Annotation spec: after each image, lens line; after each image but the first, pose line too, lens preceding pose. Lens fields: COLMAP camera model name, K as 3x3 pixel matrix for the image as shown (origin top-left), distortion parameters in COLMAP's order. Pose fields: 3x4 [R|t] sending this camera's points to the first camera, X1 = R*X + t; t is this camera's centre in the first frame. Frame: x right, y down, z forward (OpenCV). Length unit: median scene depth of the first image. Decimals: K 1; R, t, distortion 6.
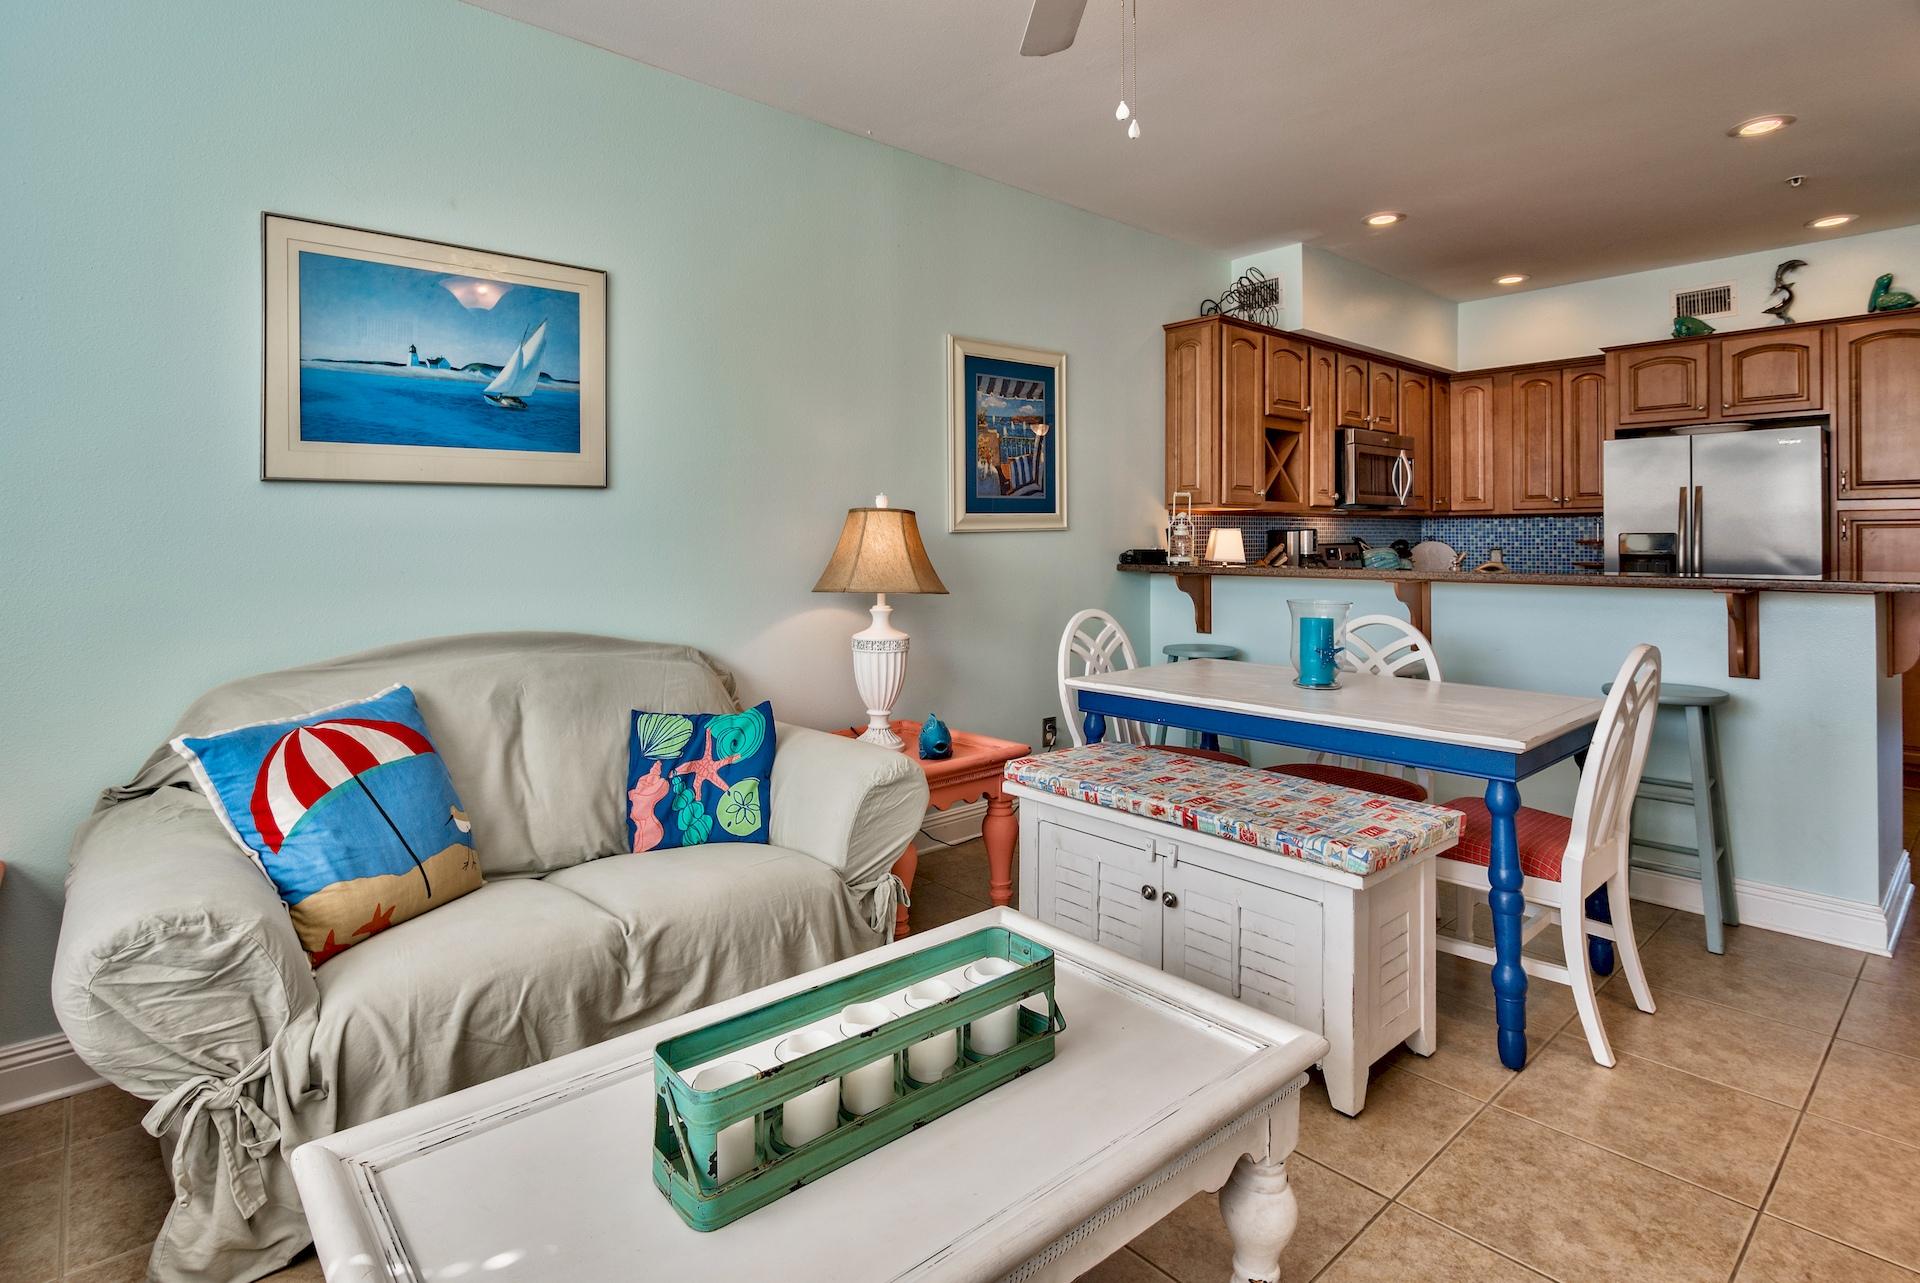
lens RADIAL K [[962.3, 0, 962.7], [0, 962.3, 537.6], [0, 0, 1]] dist [-0.003800, -0.000415]
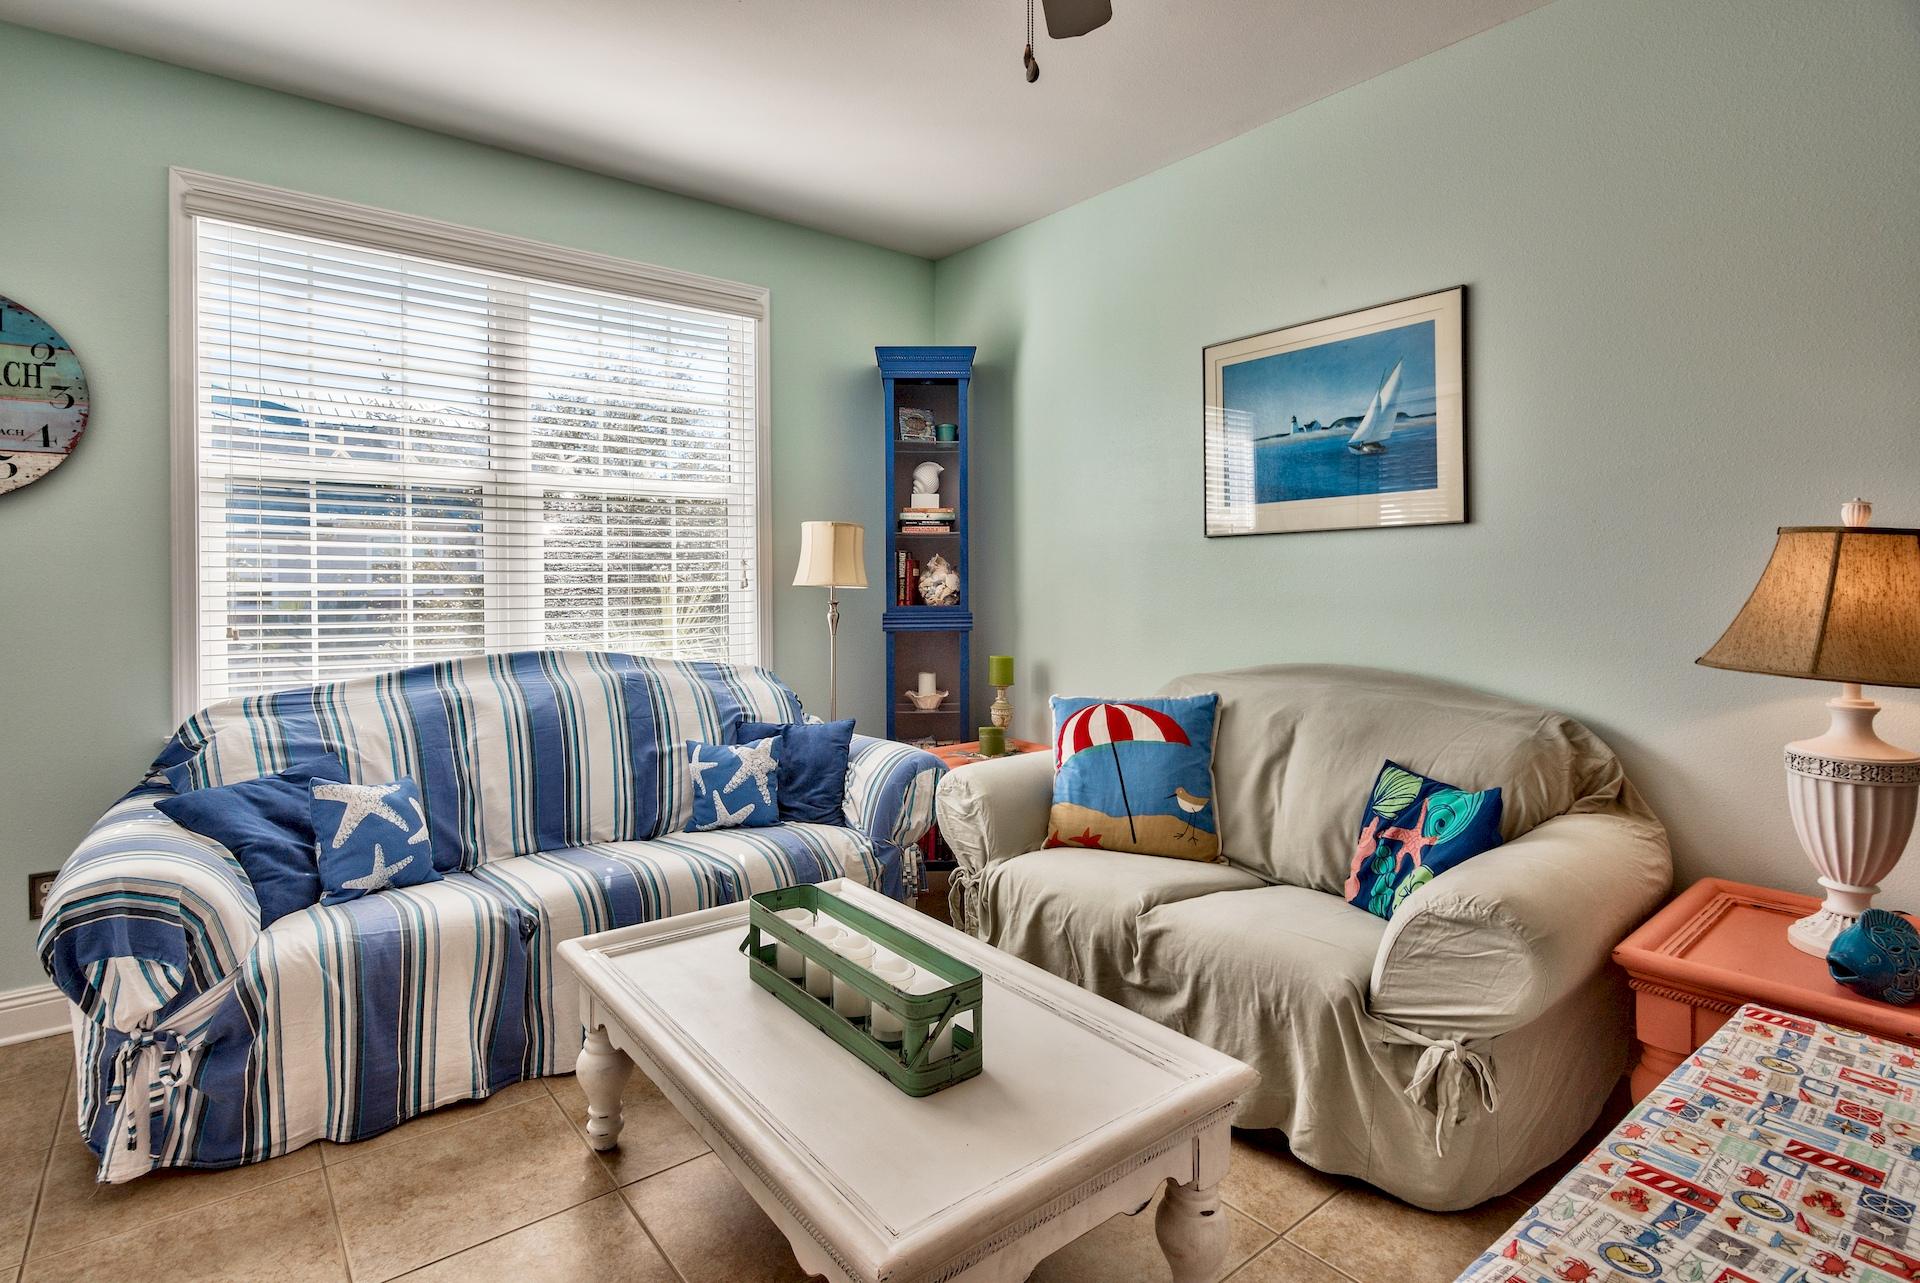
lens RADIAL K [[948.5, 0, 939.3], [0, 948.5, 579.6], [0, 0, 1]] dist [-0.004503, -0.000136]
pose [[-0.056696, 0.006646, -0.998369, 0.327126], [0.006710, 0.999958, 0.006276, -0.004046], [0.998369, -0.006343, -0.056738, 0.326167]]
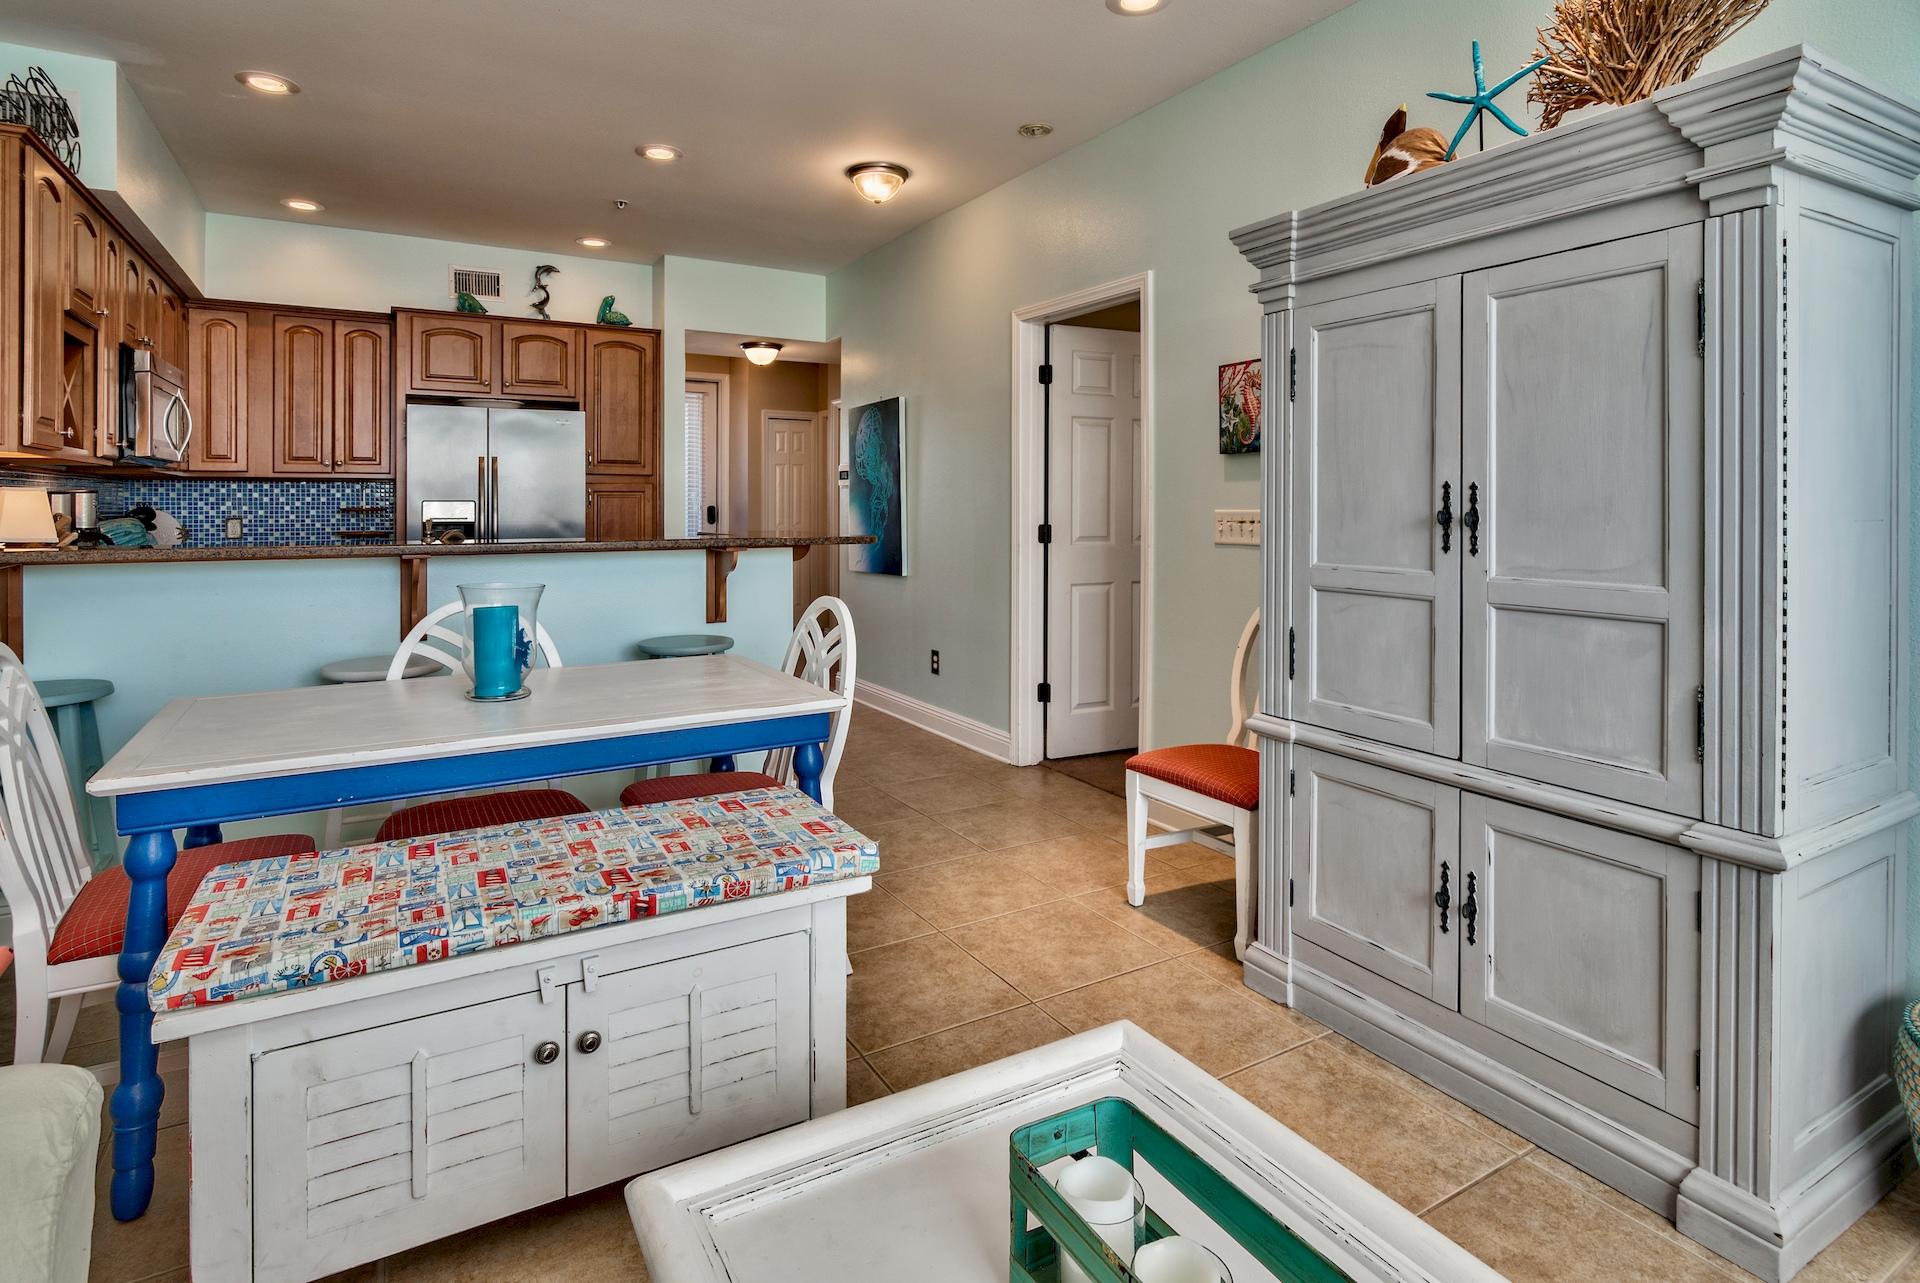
lens RADIAL K [[982.9, 0, 938.2], [0, 982.9, 500.6], [0, 0, 1]] dist [-0.003630, -0.000477]
pose [[0.212002, 0.007955, 0.977237, -0.188797], [-0.001928, 0.999968, -0.007722, 0.002362], [-0.977267, -0.000247, 0.212011, 0.290395]]
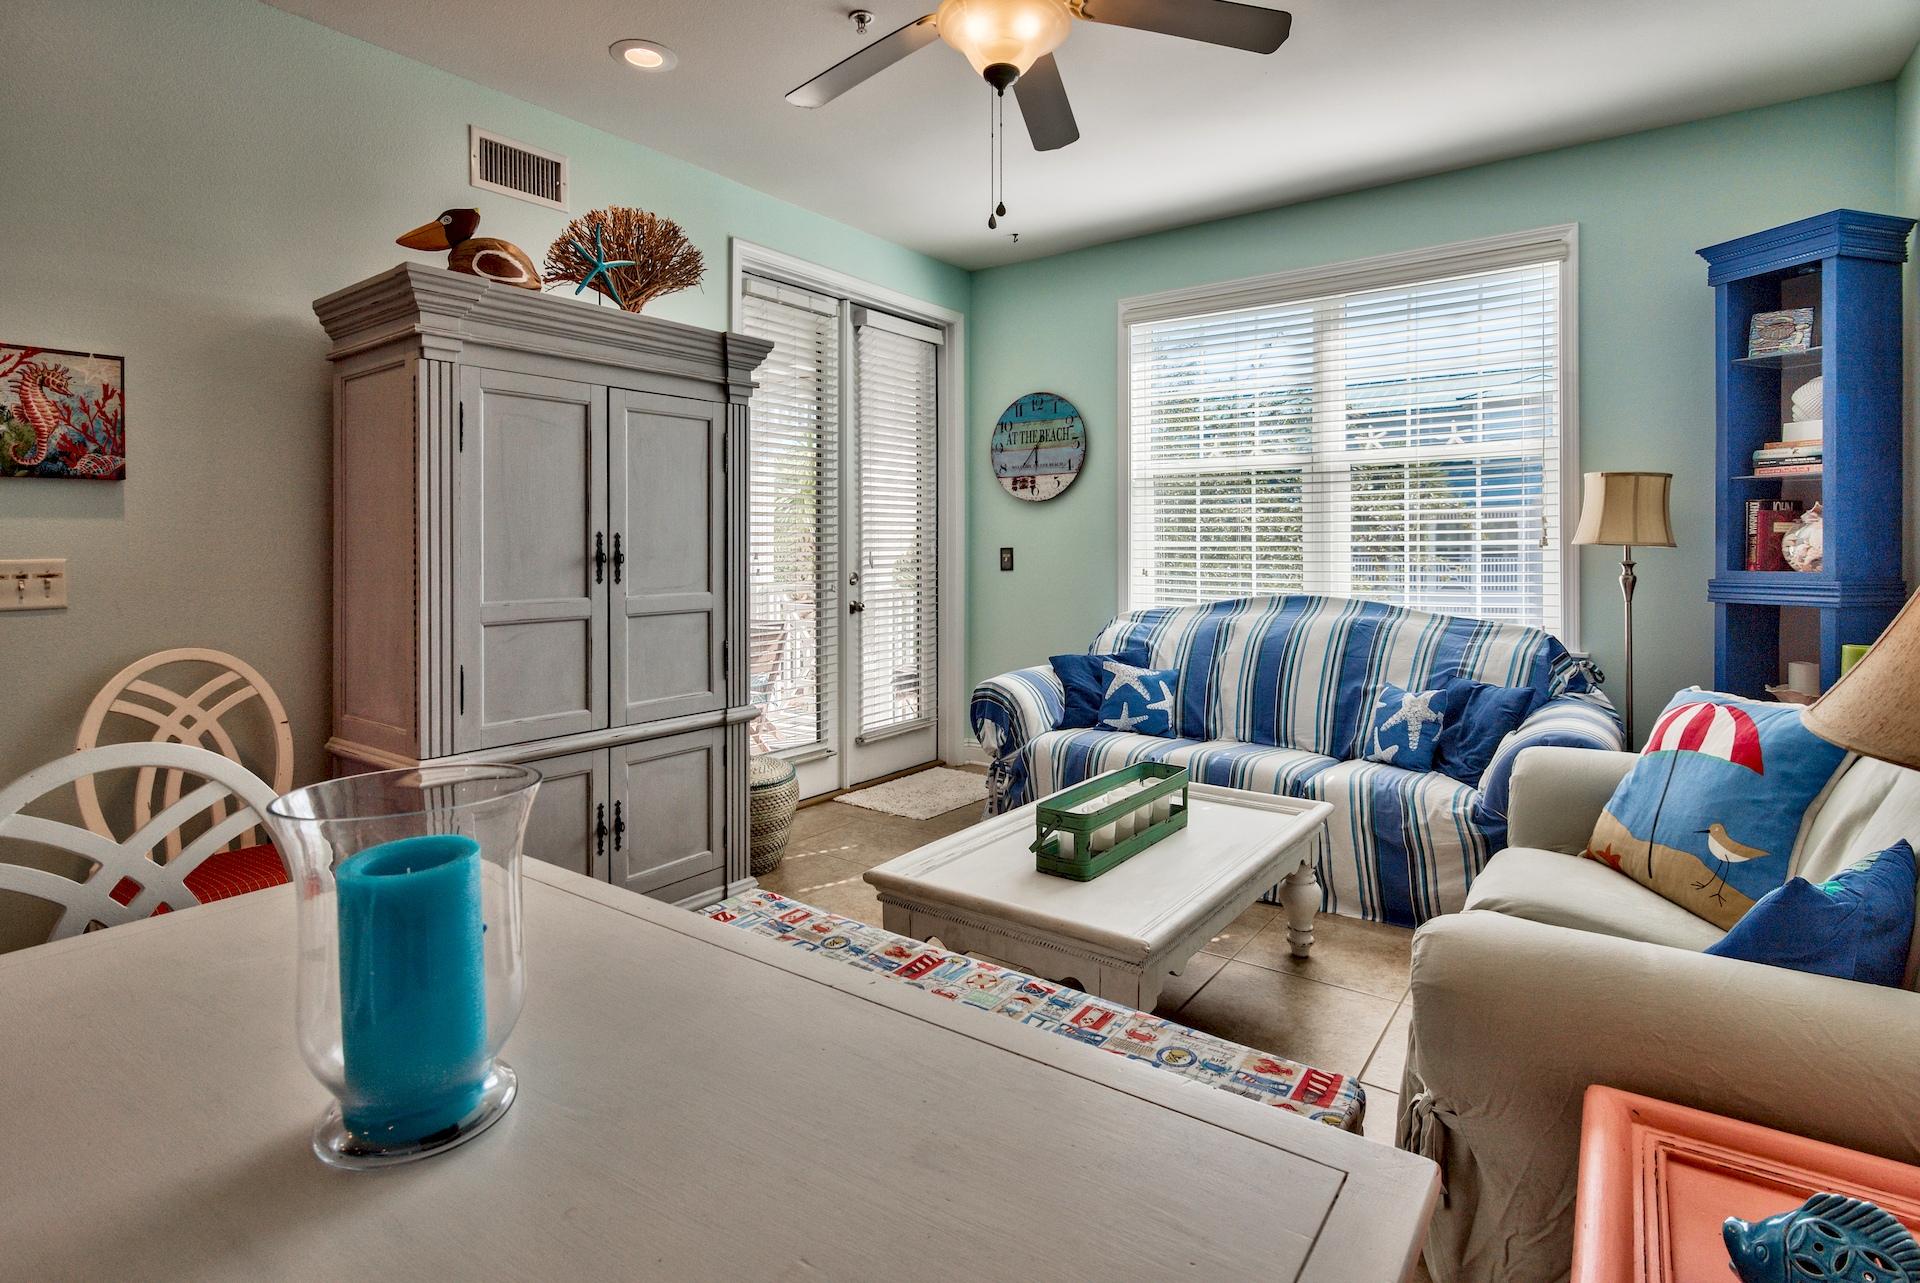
lens RADIAL K [[962.3, 0, 962.7], [0, 962.3, 537.6], [0, 0, 1]] dist [-0.003800, -0.000415]
pose [[-0.976320, 0.008411, -0.216166, 0.166470], [0.010579, 0.999905, -0.008875, 0.001253], [0.216071, -0.010952, -0.976316, 0.757544]]
